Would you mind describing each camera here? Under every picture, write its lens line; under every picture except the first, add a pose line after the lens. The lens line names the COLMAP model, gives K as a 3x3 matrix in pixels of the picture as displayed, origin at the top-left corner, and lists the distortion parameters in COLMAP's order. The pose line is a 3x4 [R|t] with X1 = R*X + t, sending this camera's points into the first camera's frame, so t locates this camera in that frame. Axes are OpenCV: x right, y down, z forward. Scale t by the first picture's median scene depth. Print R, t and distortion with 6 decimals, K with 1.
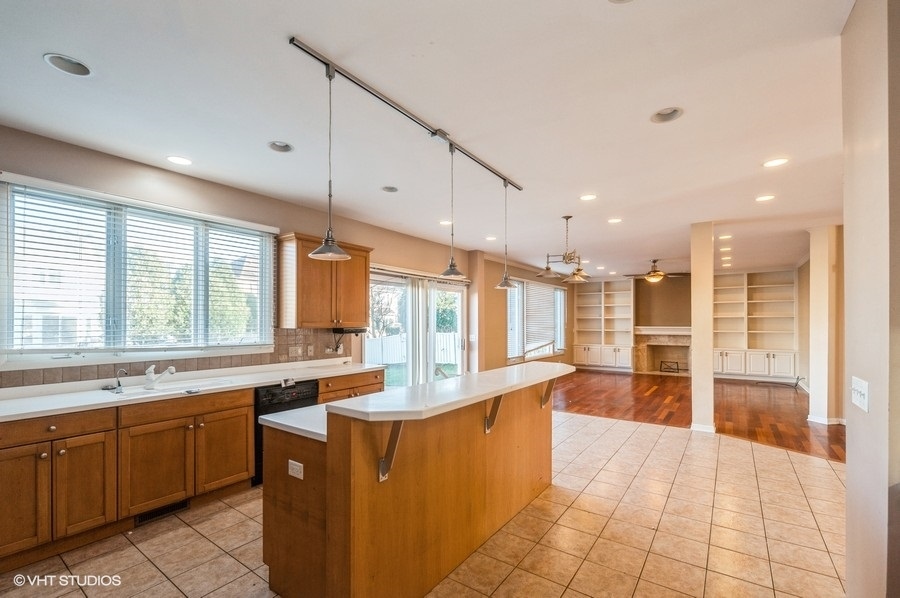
lens RADIAL K [[393.5, 0, 456.6], [0, 393.5, 321.1], [0, 0, 1]] dist [-0.002404, -0.000082]
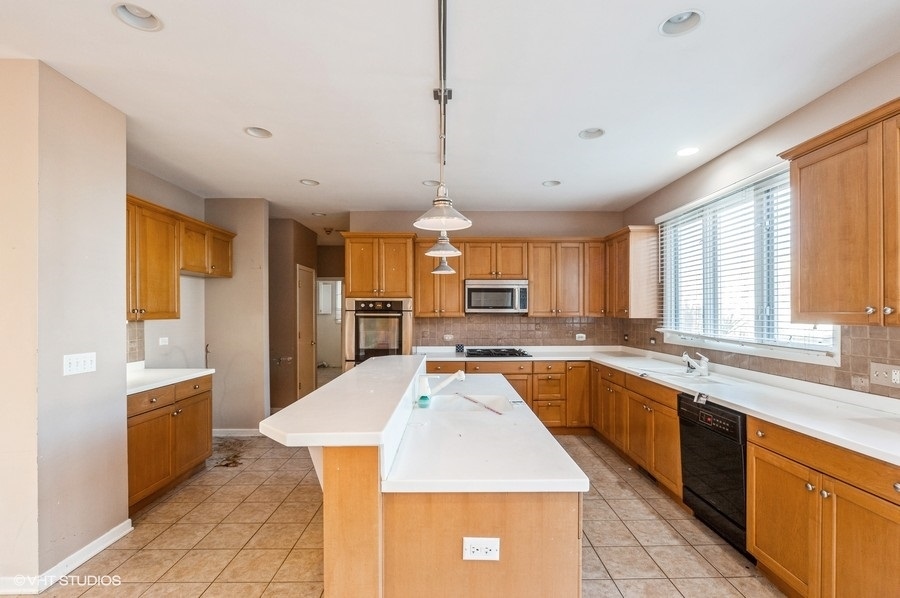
lens RADIAL K [[427.6, 0, 460.5], [0, 427.6, 312.2], [0, 0, 1]] dist [-0.003640, -0.000051]
pose [[-0.801732, 0.005038, -0.597662, 0.629455], [0.001972, 0.999981, 0.005784, -0.004805], [0.597680, 0.003459, -0.801727, 2.301080]]
